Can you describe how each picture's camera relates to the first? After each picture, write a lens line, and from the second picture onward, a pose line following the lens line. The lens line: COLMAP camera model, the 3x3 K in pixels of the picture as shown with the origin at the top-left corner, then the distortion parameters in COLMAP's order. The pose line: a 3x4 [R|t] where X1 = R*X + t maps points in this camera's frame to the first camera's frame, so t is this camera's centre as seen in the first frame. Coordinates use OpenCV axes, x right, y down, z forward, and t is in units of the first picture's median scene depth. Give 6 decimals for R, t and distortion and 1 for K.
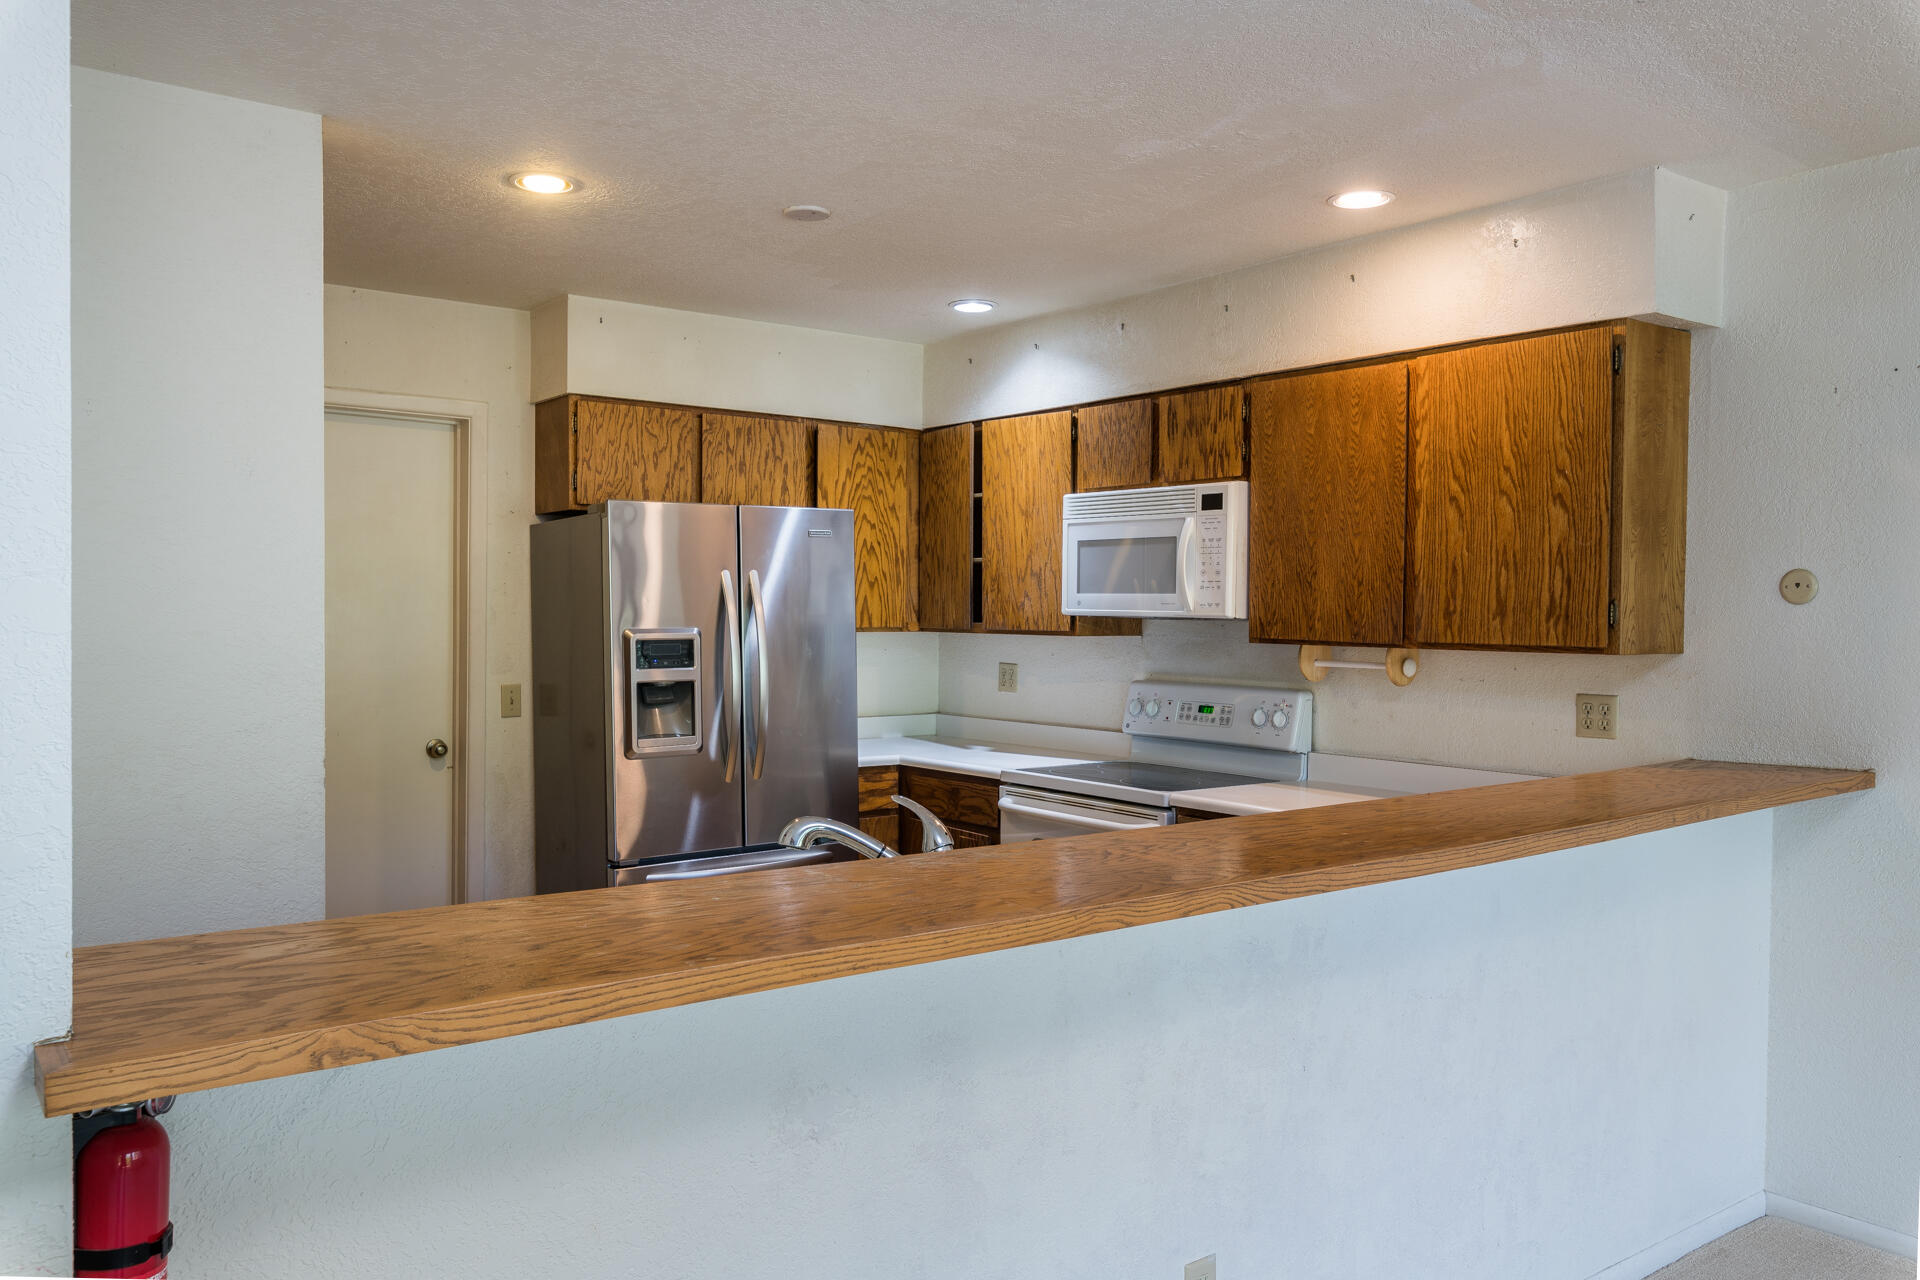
lens RADIAL K [[1399.3, 0, 1015.1], [0, 1399.3, 646.9], [0, 0, 1]] dist [0.003749, 0.002517]
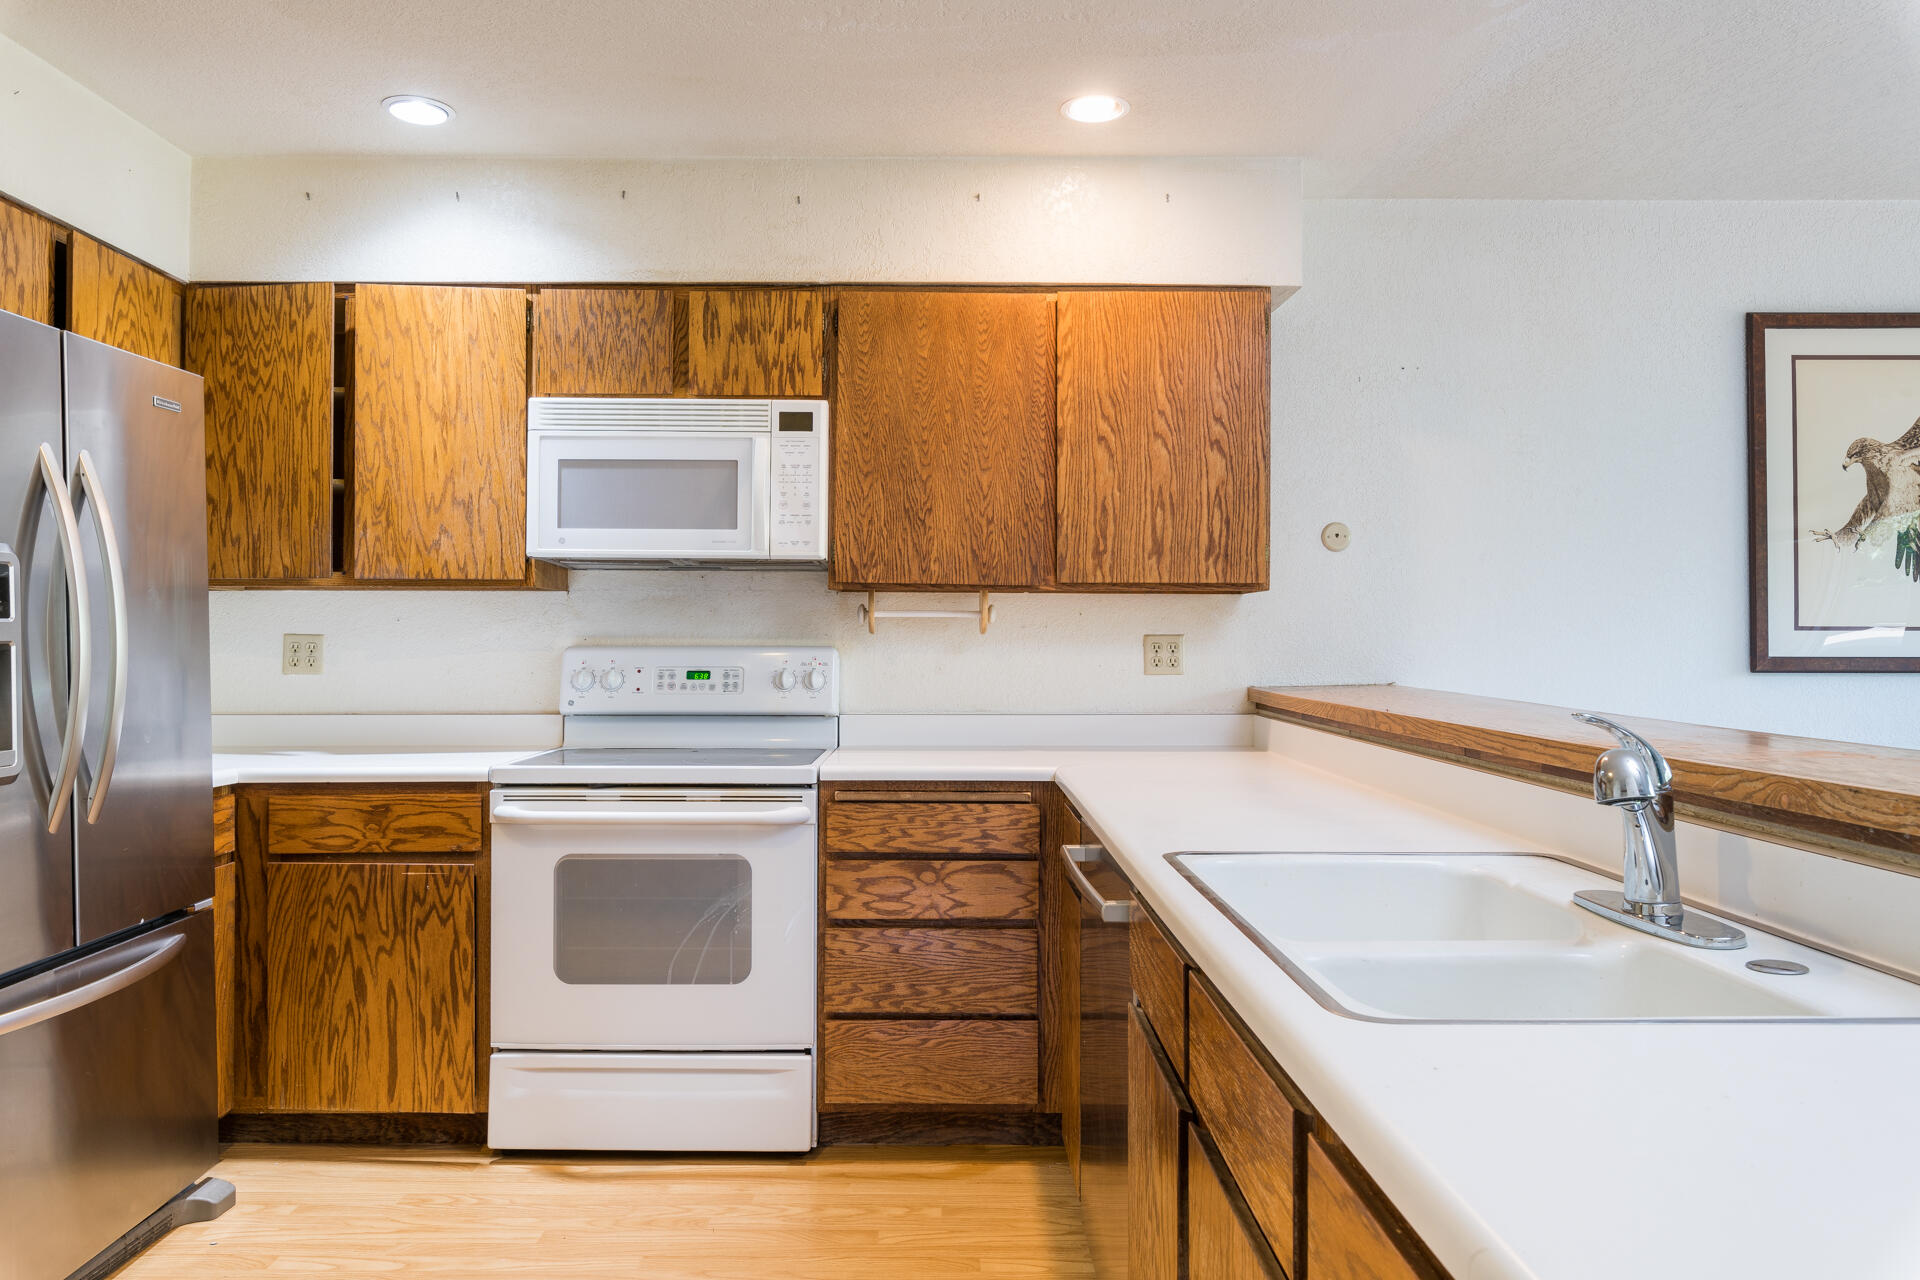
lens RADIAL K [[1261.0, 0, 887.4], [0, 1261.0, 618.3], [0, 0, 1]] dist [-0.001091, 0.003217]
pose [[0.633720, 0.006928, 0.773531, -0.414366], [0.023820, 0.999311, -0.028465, 0.038461], [-0.773195, 0.036464, 0.633119, 0.478110]]
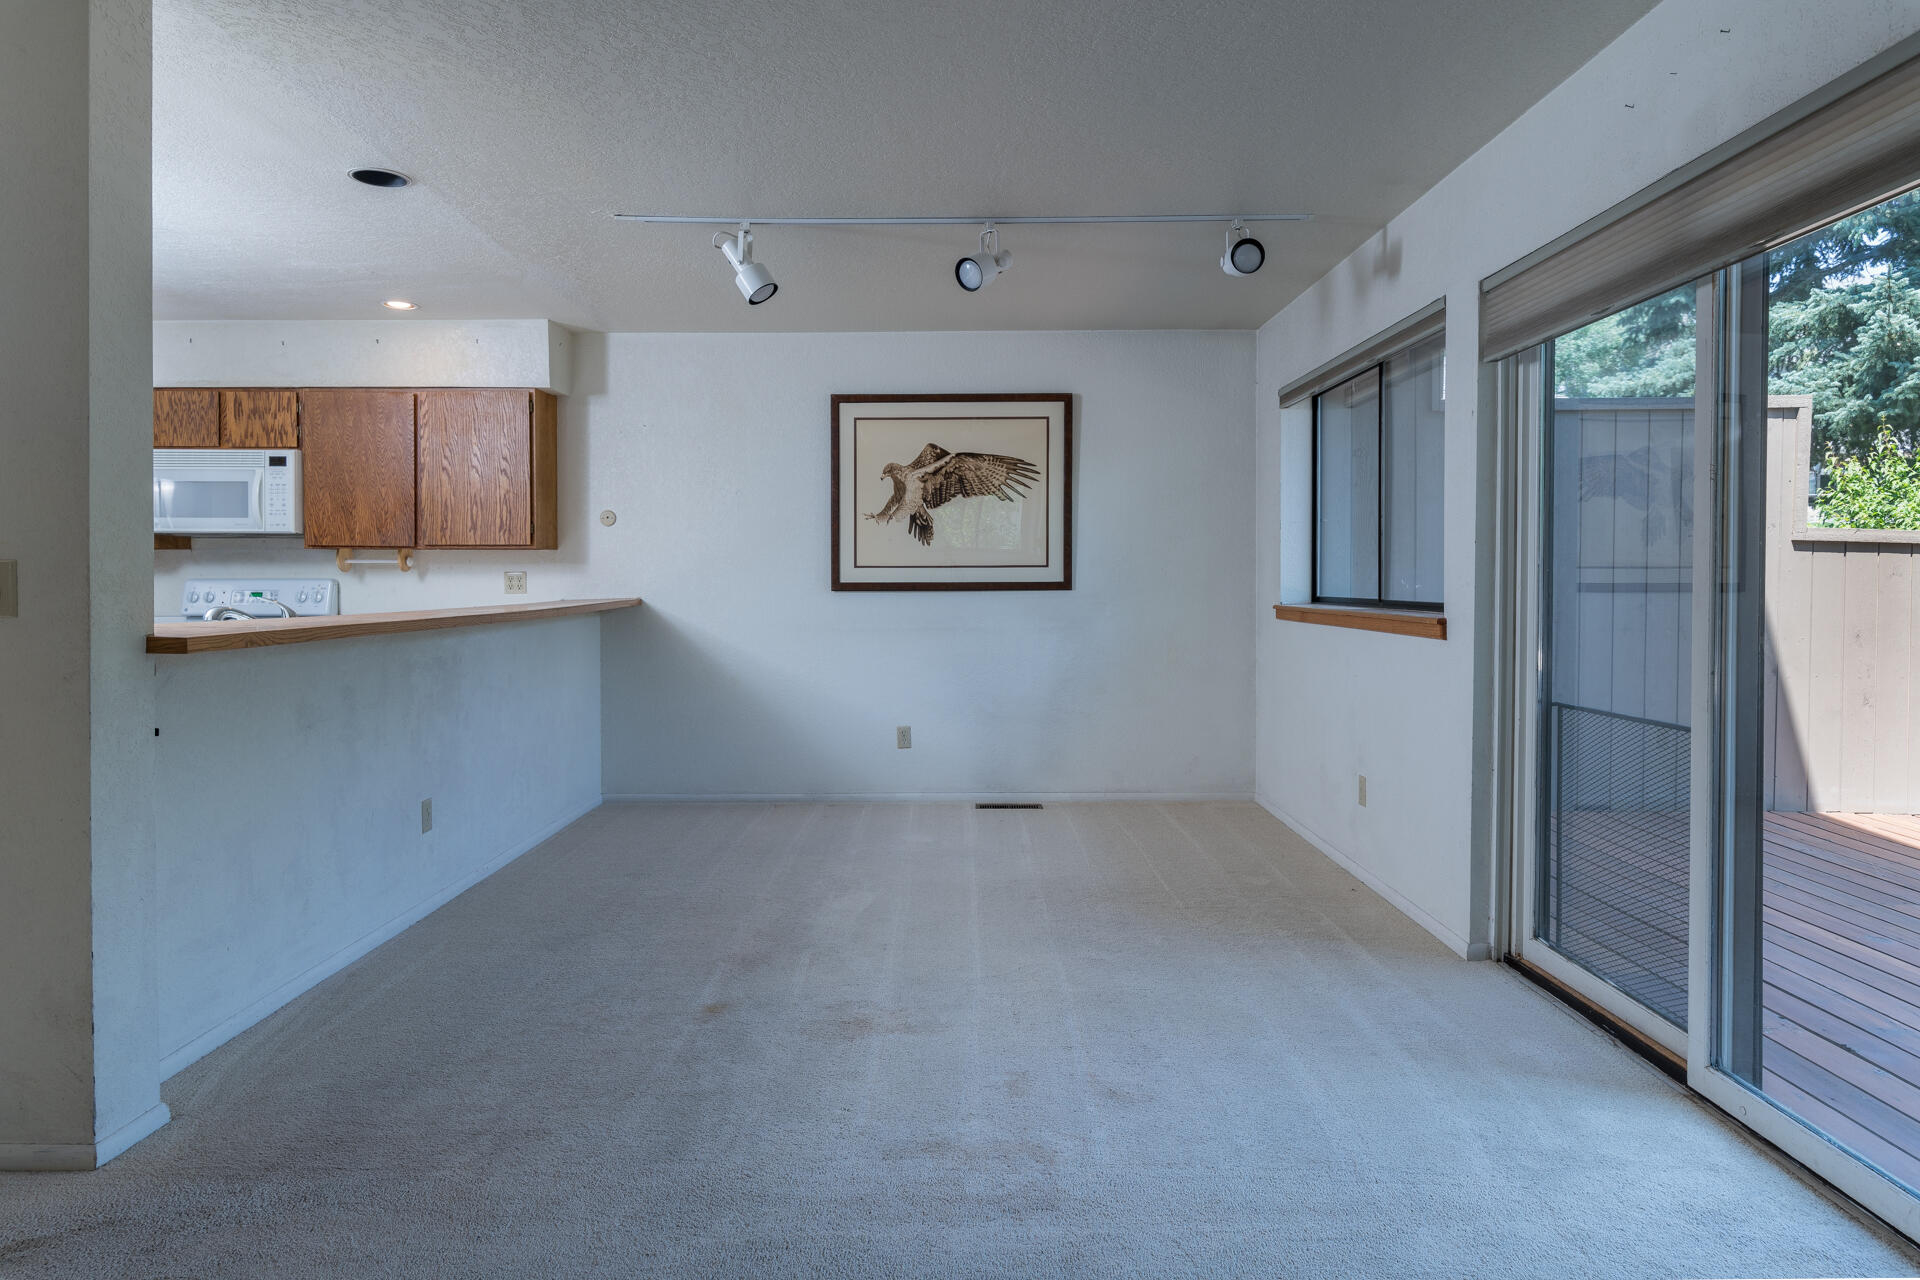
lens RADIAL K [[1114.0, 0, 909.7], [0, 1114.0, 605.9], [0, 0, 1]] dist [0.000627, -0.000905]
pose [[0.637374, -0.026818, 0.770088, -0.392845], [0.027961, 0.999541, 0.011667, 0.069673], [-0.770047, 0.014097, 0.637831, -0.388567]]
